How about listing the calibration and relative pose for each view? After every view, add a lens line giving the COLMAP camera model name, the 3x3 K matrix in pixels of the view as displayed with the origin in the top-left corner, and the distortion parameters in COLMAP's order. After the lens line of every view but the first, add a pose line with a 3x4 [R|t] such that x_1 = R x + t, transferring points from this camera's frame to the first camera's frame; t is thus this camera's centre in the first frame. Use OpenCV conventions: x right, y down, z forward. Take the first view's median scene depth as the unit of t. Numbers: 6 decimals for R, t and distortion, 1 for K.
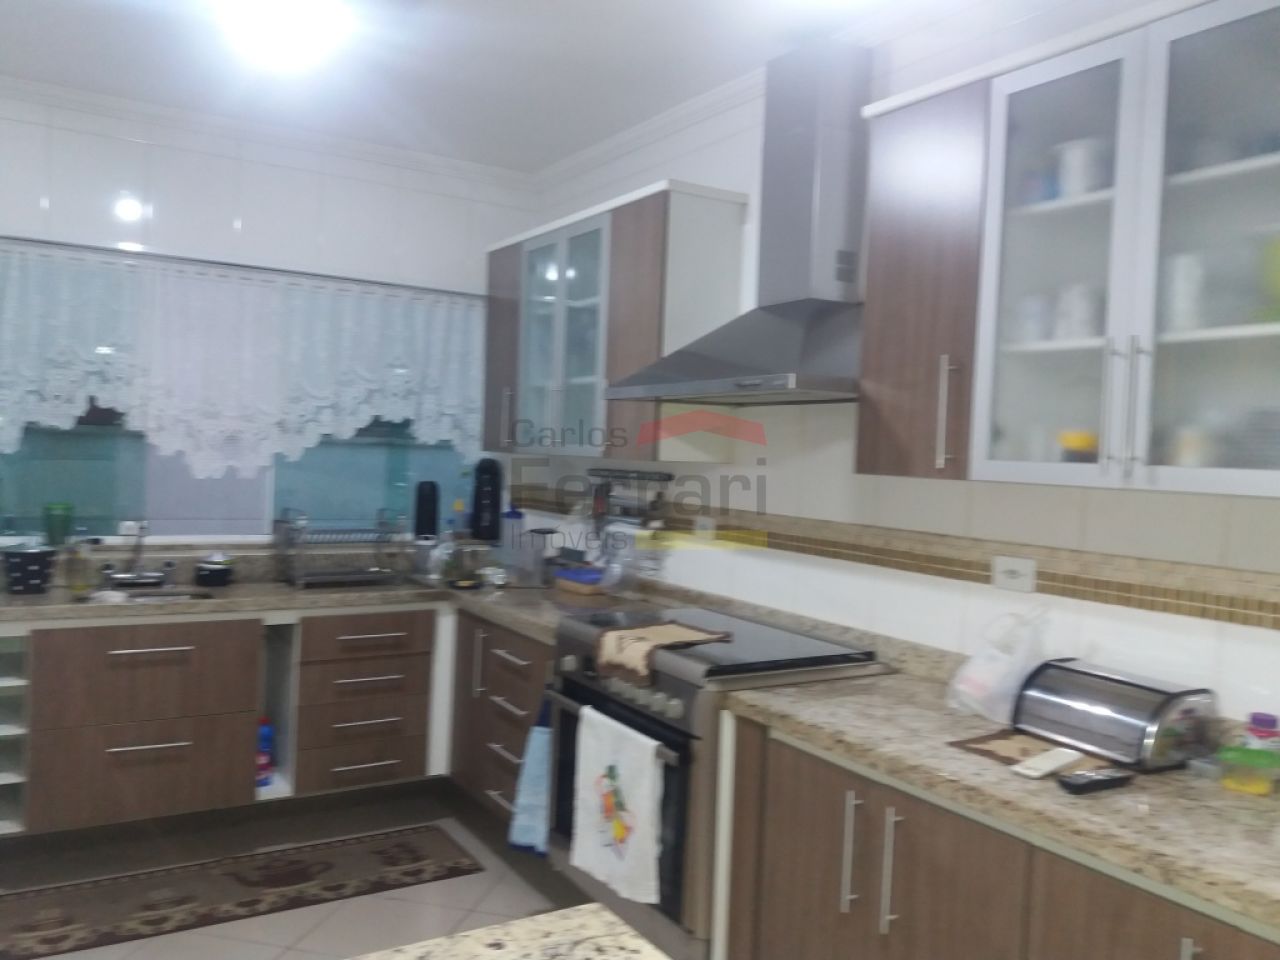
lens RADIAL K [[1022.5, 0, 640.0], [0, 1022.5, 480.0], [0, 0, 1]] dist [0.003930, -0.000357]
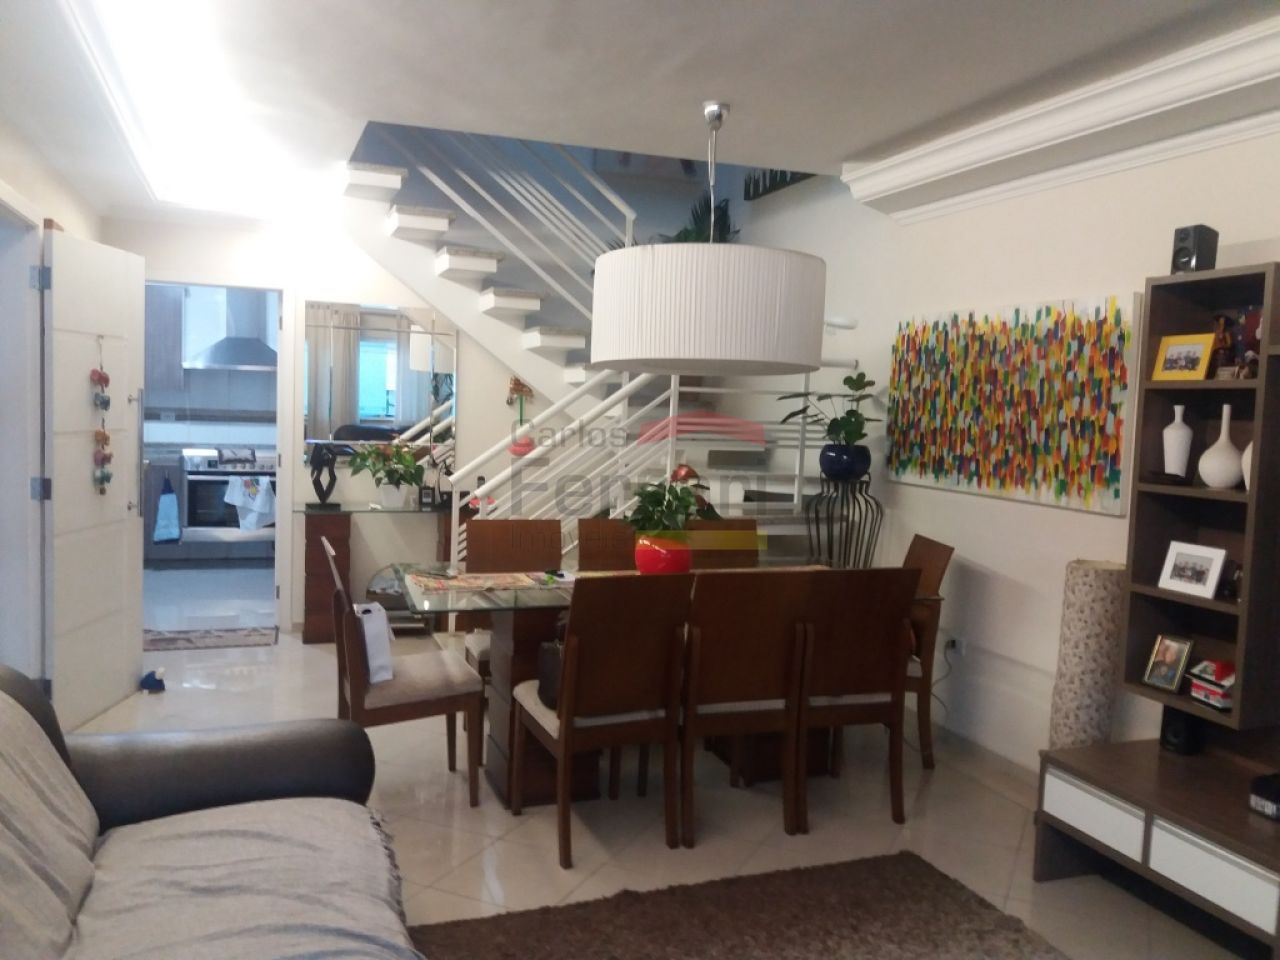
lens RADIAL K [[1022.5, 0, 640.0], [0, 1022.5, 480.0], [0, 0, 1]] dist [0.003930, -0.000357]
pose [[0.202346, -0.099954, 0.974200, -2.024224], [-0.003034, 0.994709, 0.102688, -0.056337], [-0.979309, -0.023734, 0.200973, -0.600553]]
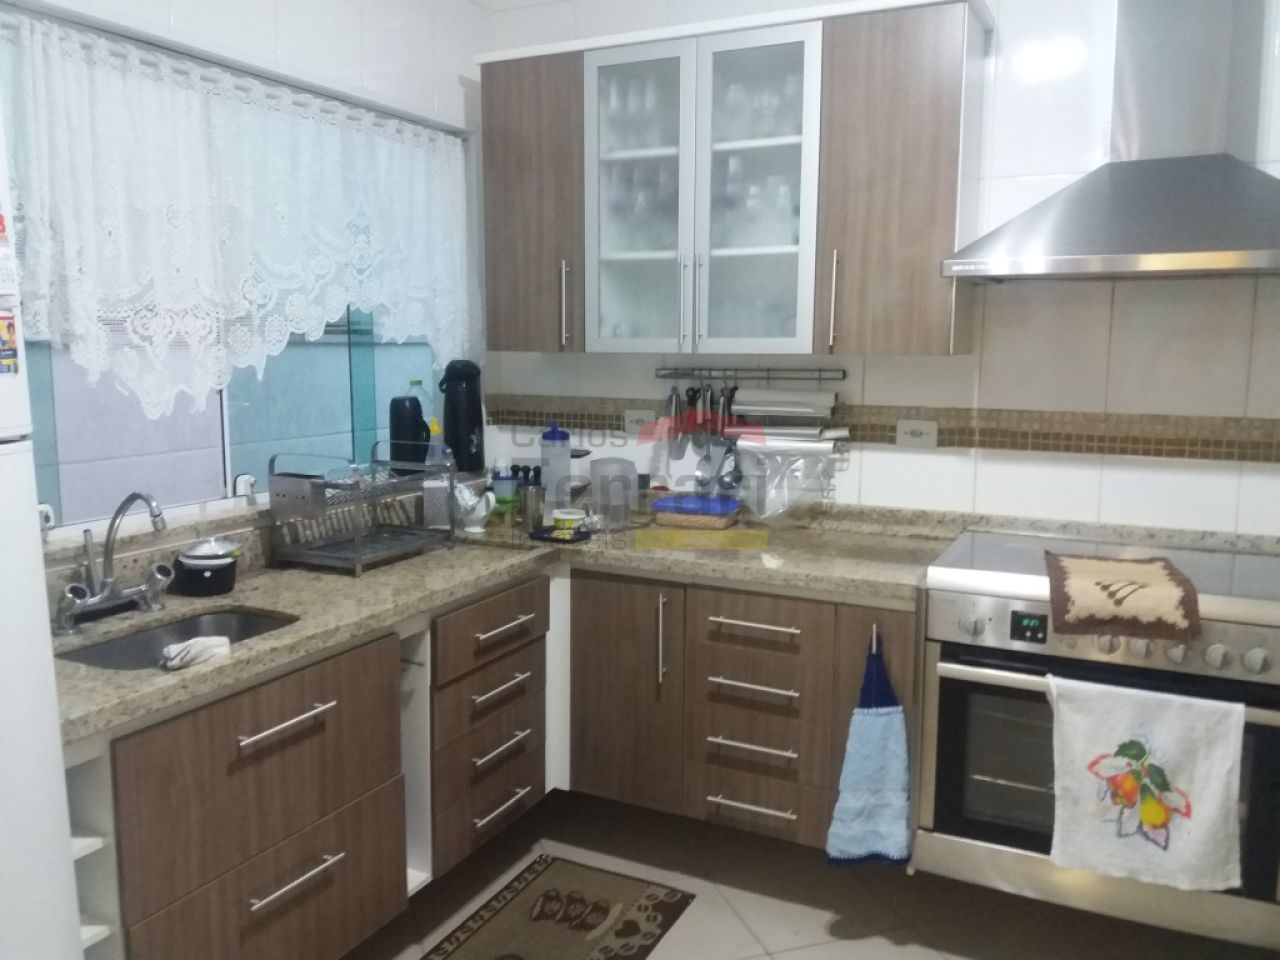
lens RADIAL K [[1022.5, 0, 640.0], [0, 1022.5, 480.0], [0, 0, 1]] dist [0.003930, -0.000357]
pose [[0.848926, -0.104877, 0.518001, -0.534849], [0.039567, 0.989975, 0.135591, -0.036542], [-0.527028, -0.094611, 0.844565, 0.379812]]
